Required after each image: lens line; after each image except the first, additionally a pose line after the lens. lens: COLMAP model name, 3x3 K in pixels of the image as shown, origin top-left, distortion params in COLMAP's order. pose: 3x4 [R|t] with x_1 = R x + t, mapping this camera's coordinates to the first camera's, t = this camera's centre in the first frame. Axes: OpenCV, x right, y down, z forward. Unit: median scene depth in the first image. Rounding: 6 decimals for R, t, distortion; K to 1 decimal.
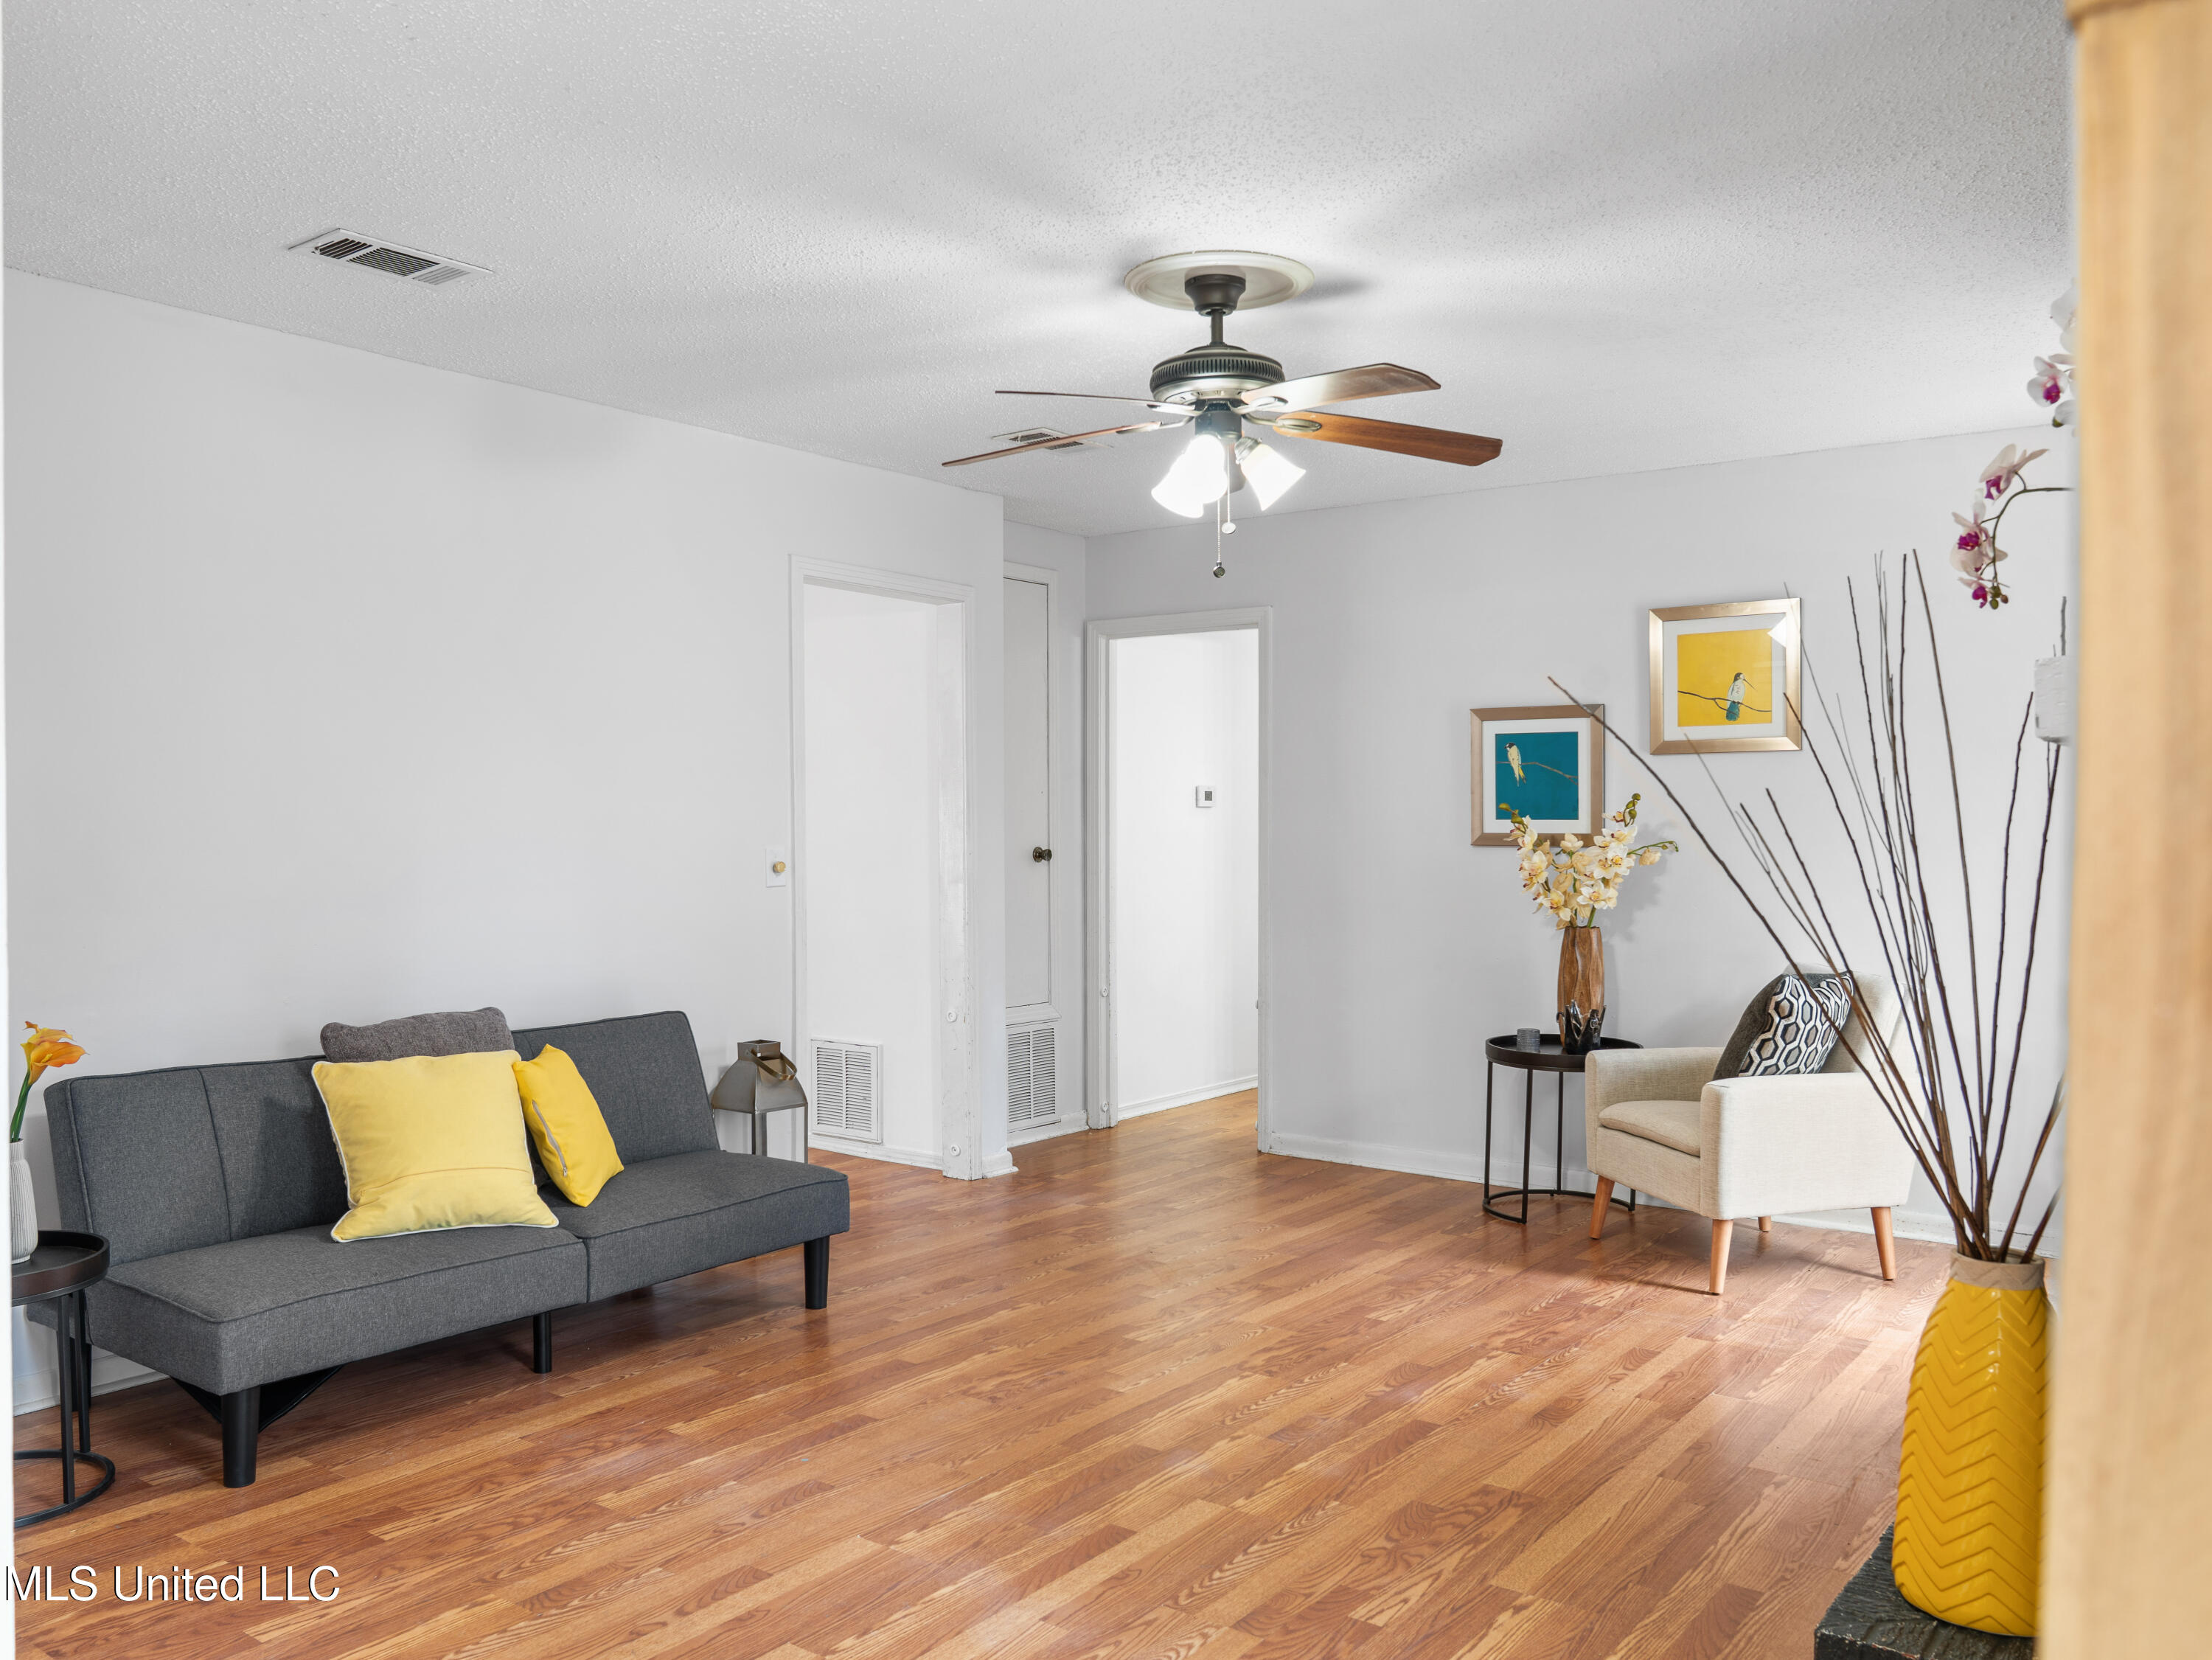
lens RADIAL K [[1734.2, 0, 1099.1], [0, 1734.2, 853.6], [0, 0, 1]] dist [-0.015080, 0.022329]
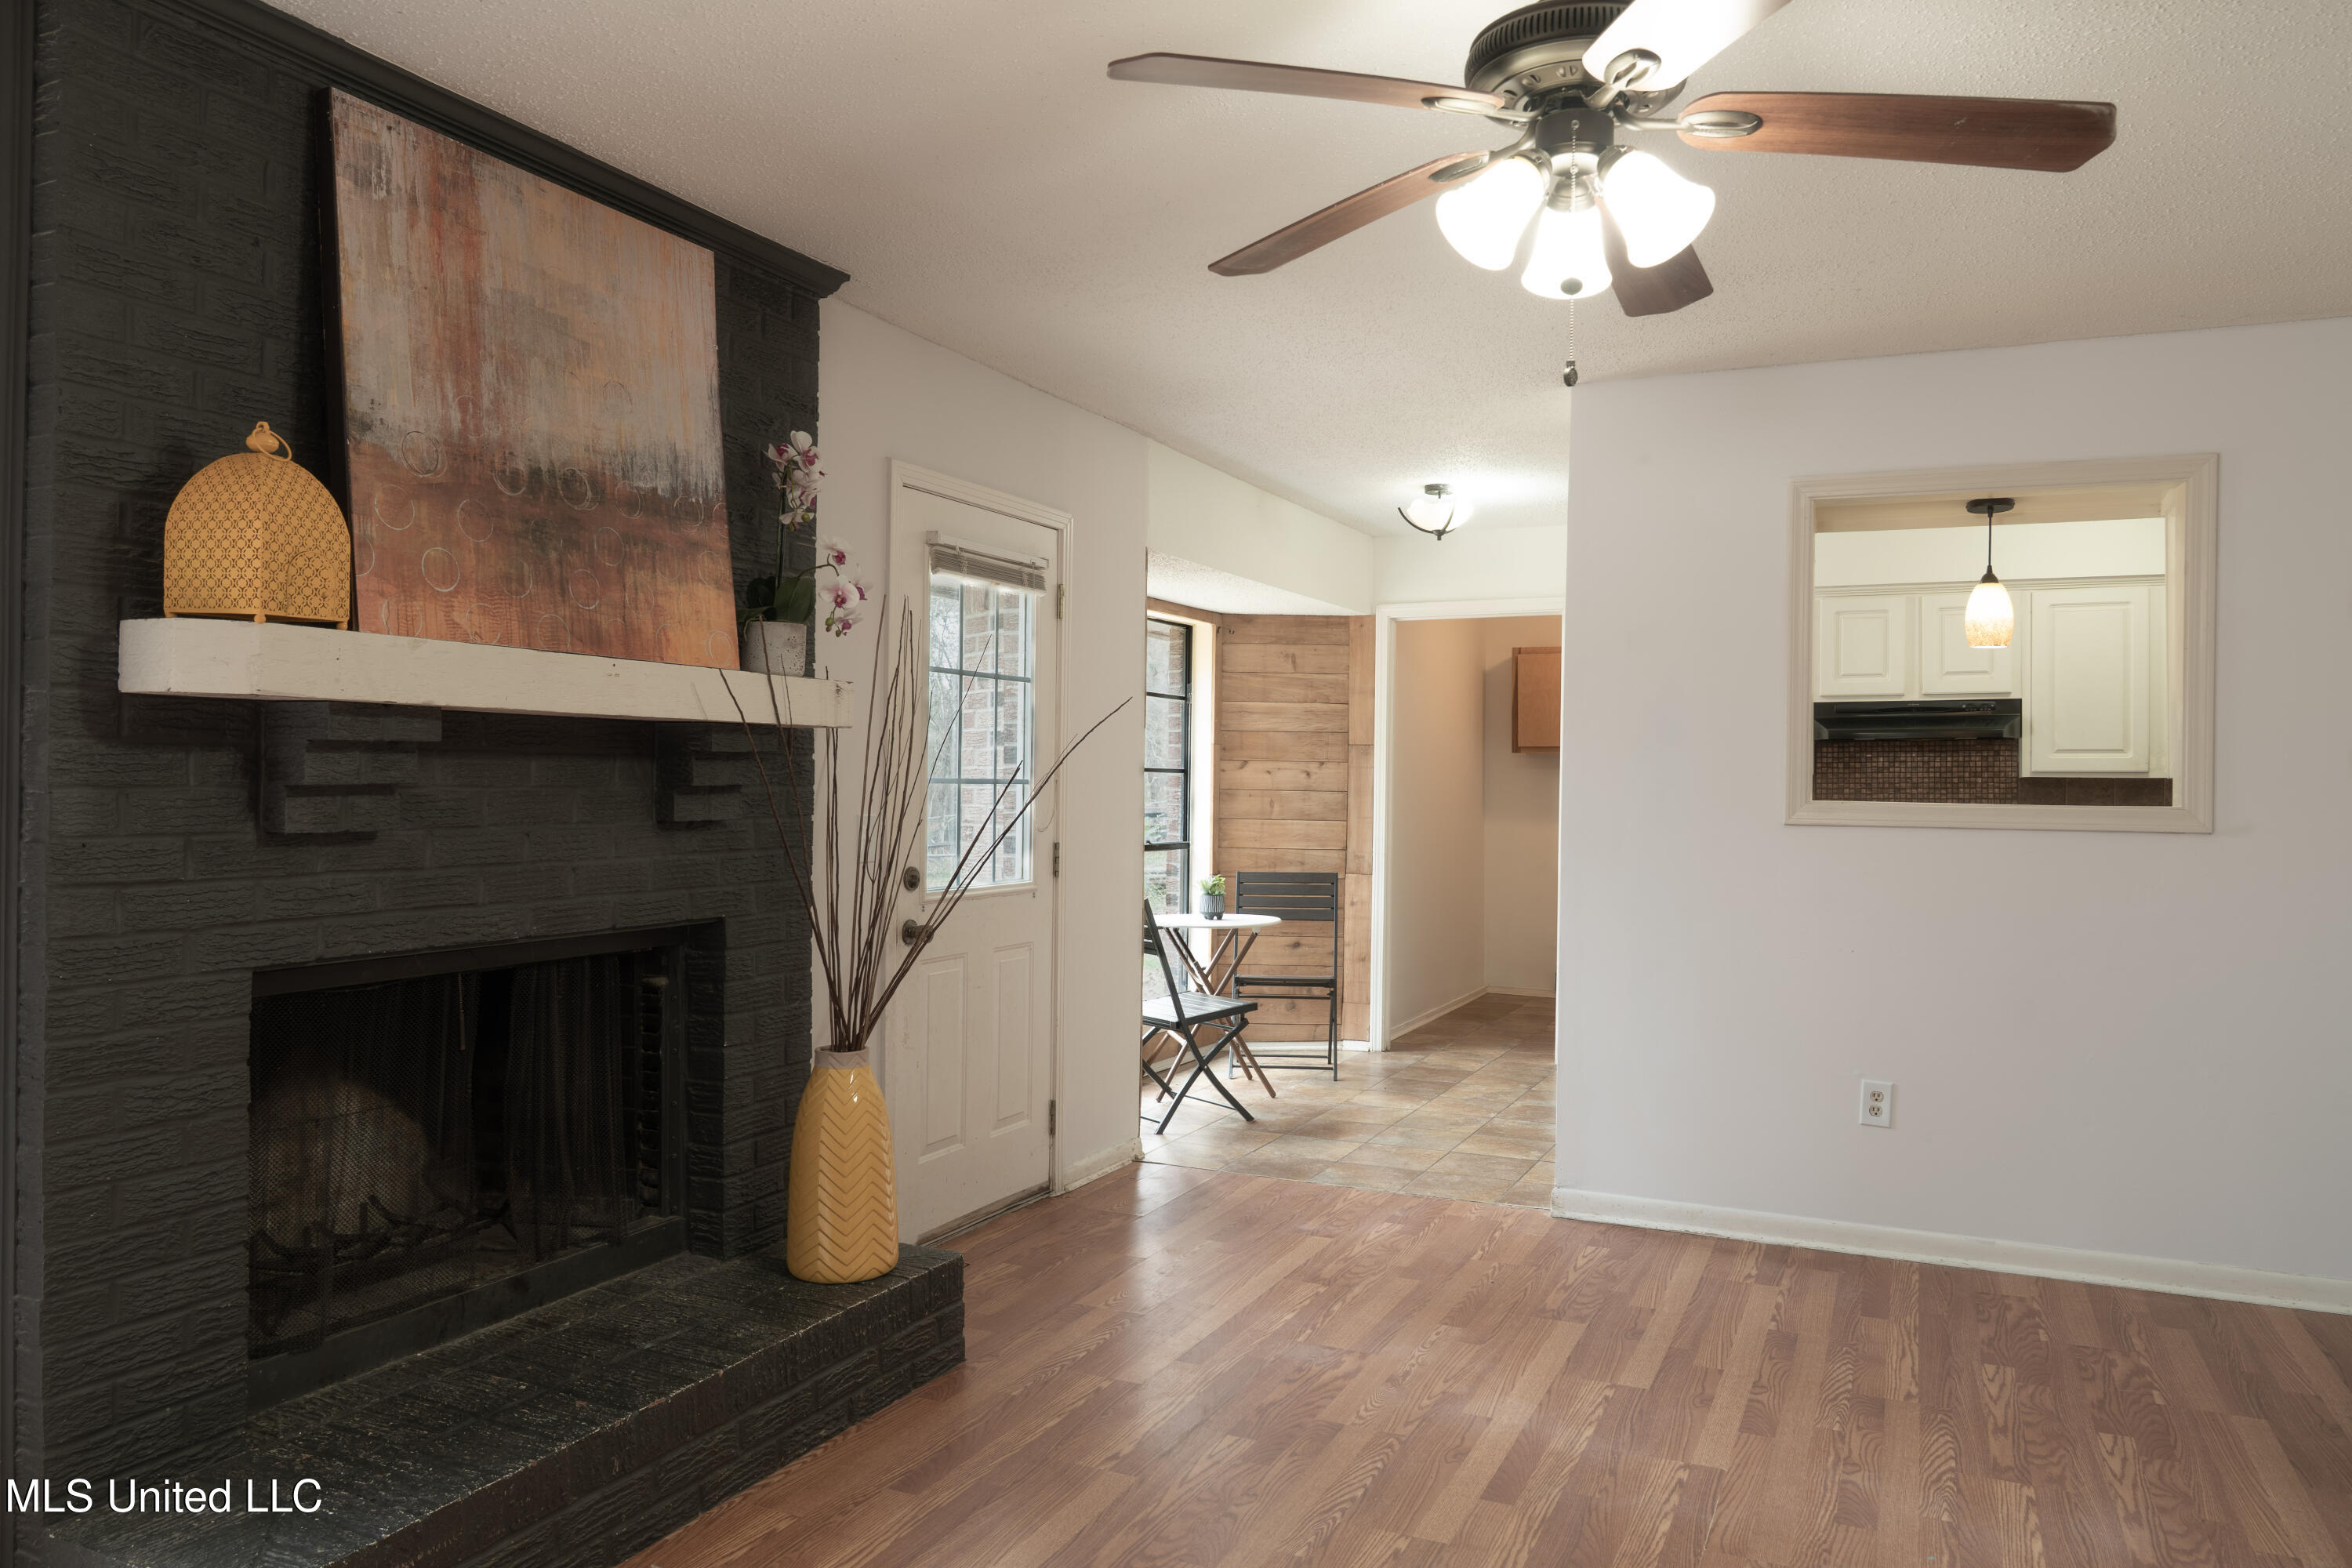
lens RADIAL K [[1583.8, 0, 1177.4], [0, 1583.8, 778.9], [0, 0, 1]] dist [-0.032916, 0.016529]
pose [[-0.980029, -0.015948, -0.198214, 0.305182], [-0.020102, 0.999618, 0.018961, -0.028391], [0.197836, 0.022566, -0.979975, 1.485462]]
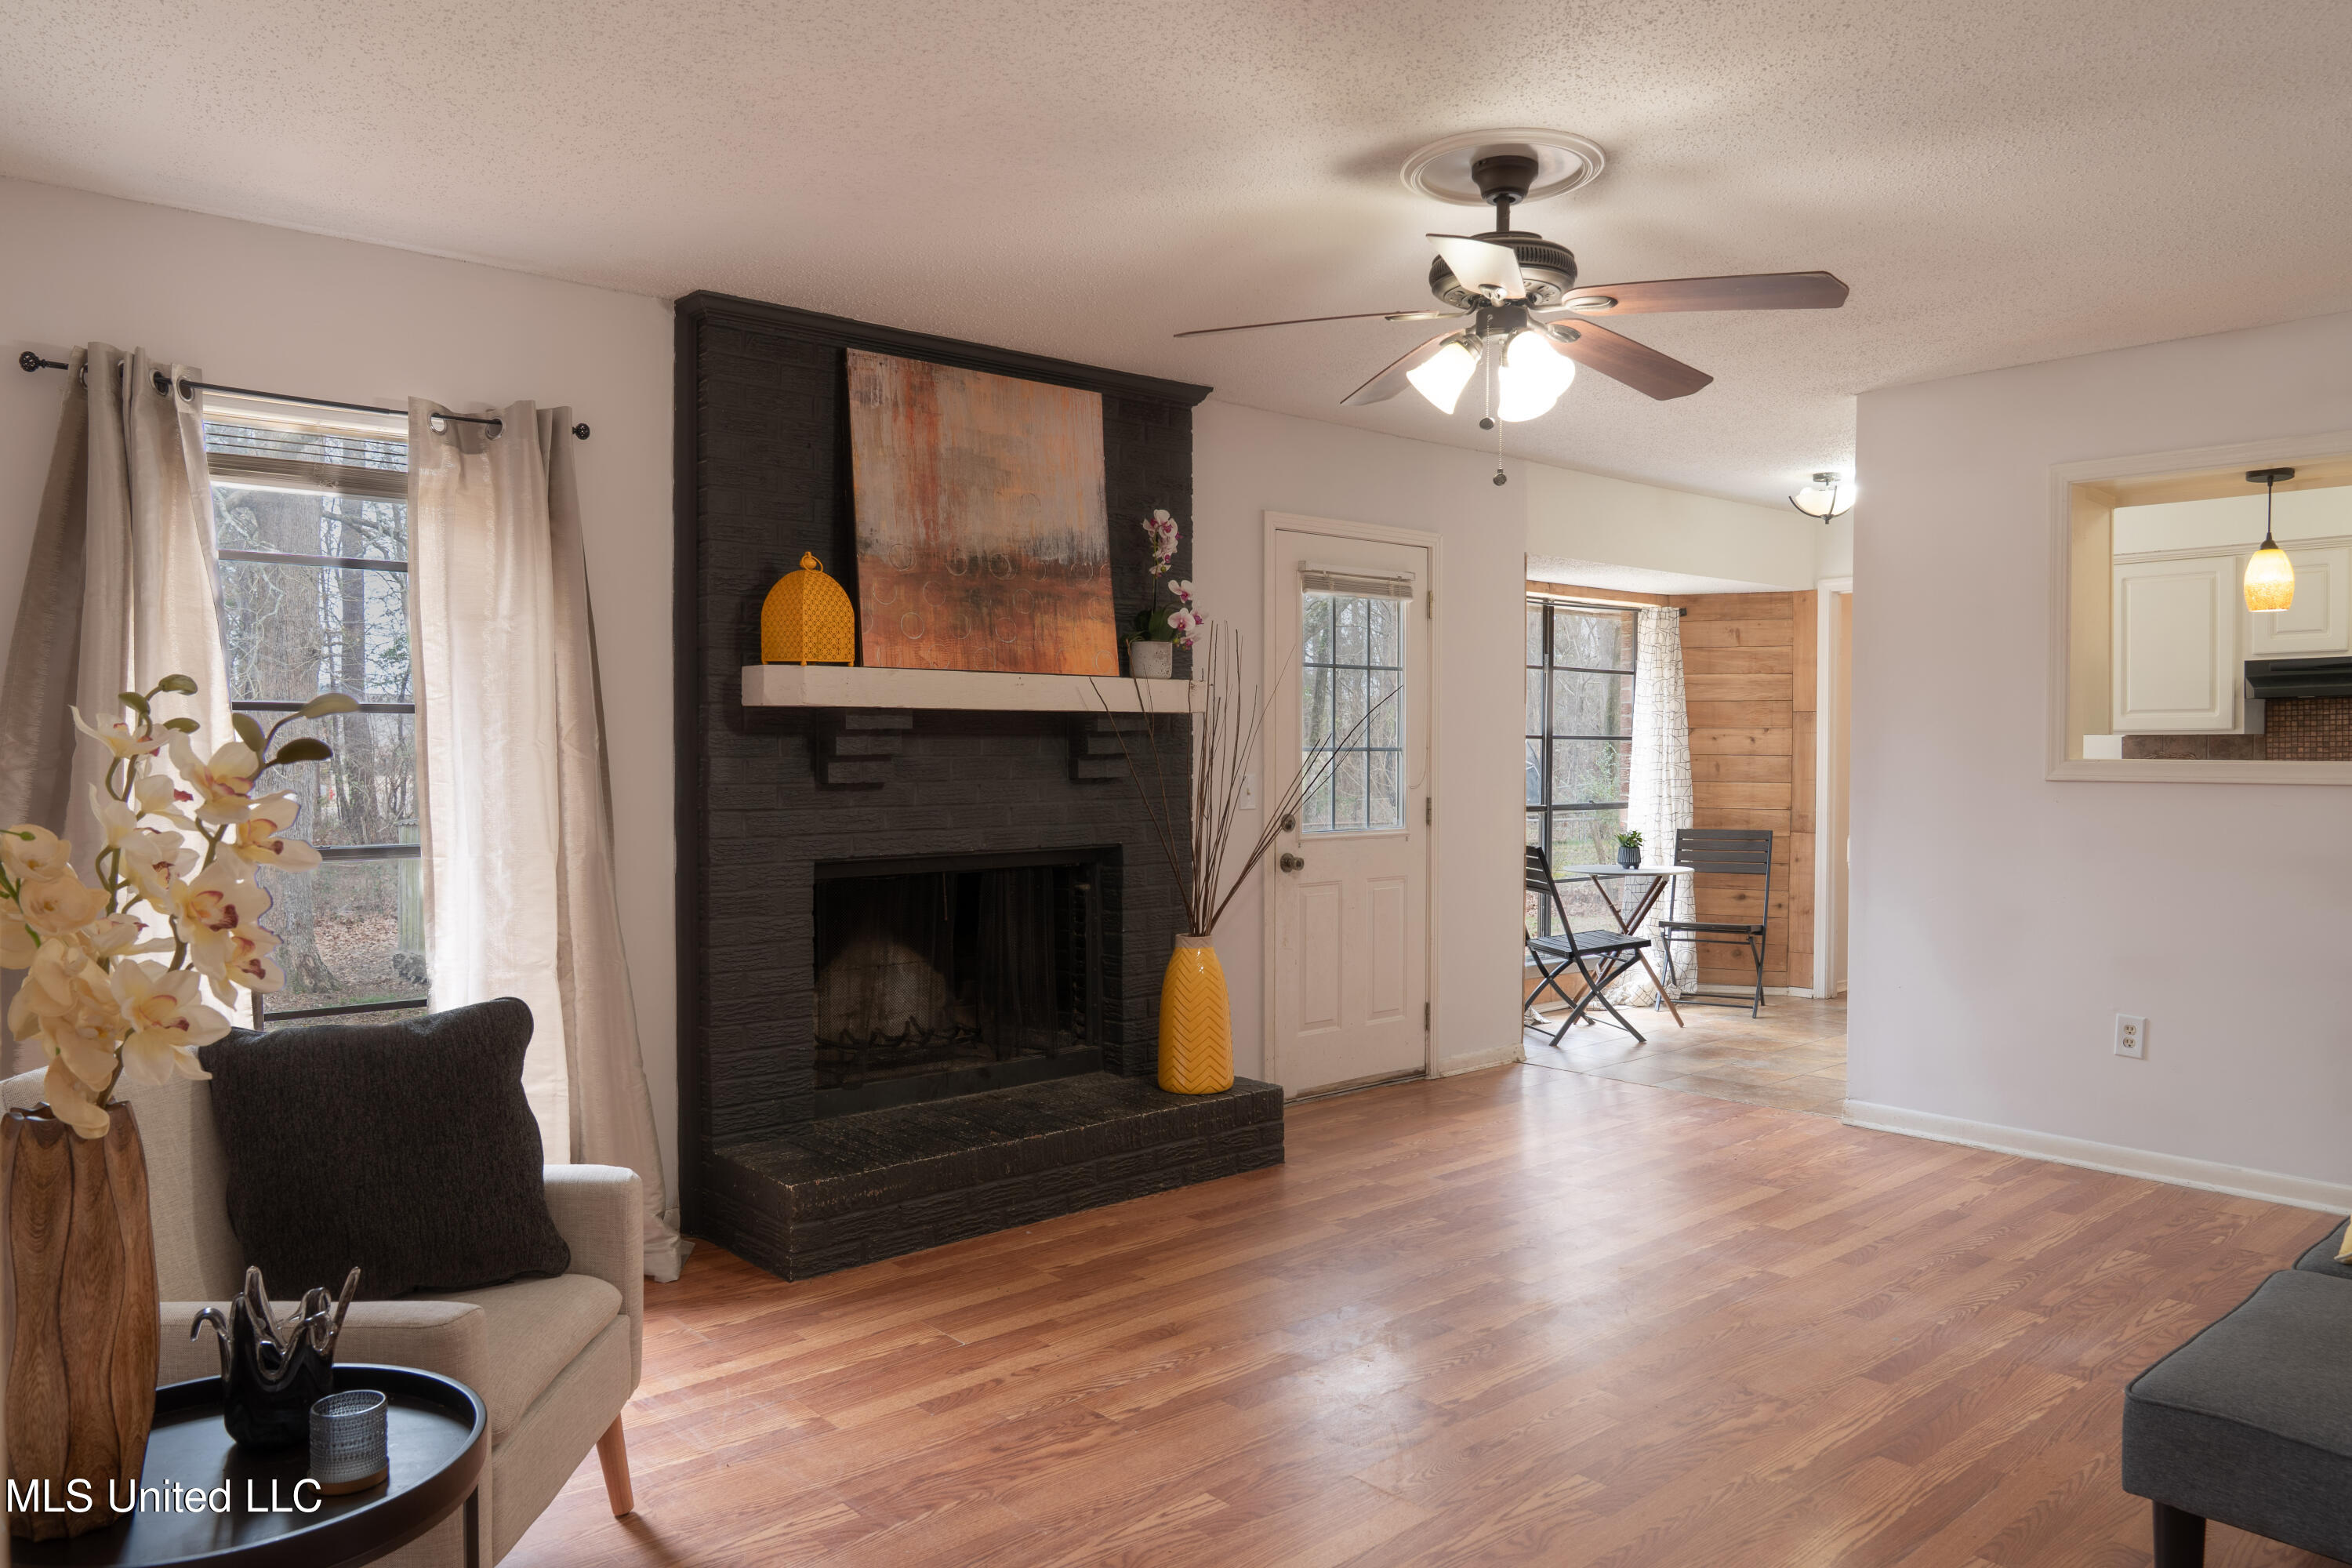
lens RADIAL K [[1583.8, 0, 1179.4], [0, 1583.8, 779.4], [0, 0, 1]] dist [-0.032916, 0.016529]
pose [[-0.977216, -0.008498, 0.212079, 0.056214], [0.000423, 0.999118, 0.041984, -0.036531], [-0.212249, 0.041117, -0.976350, 1.827147]]
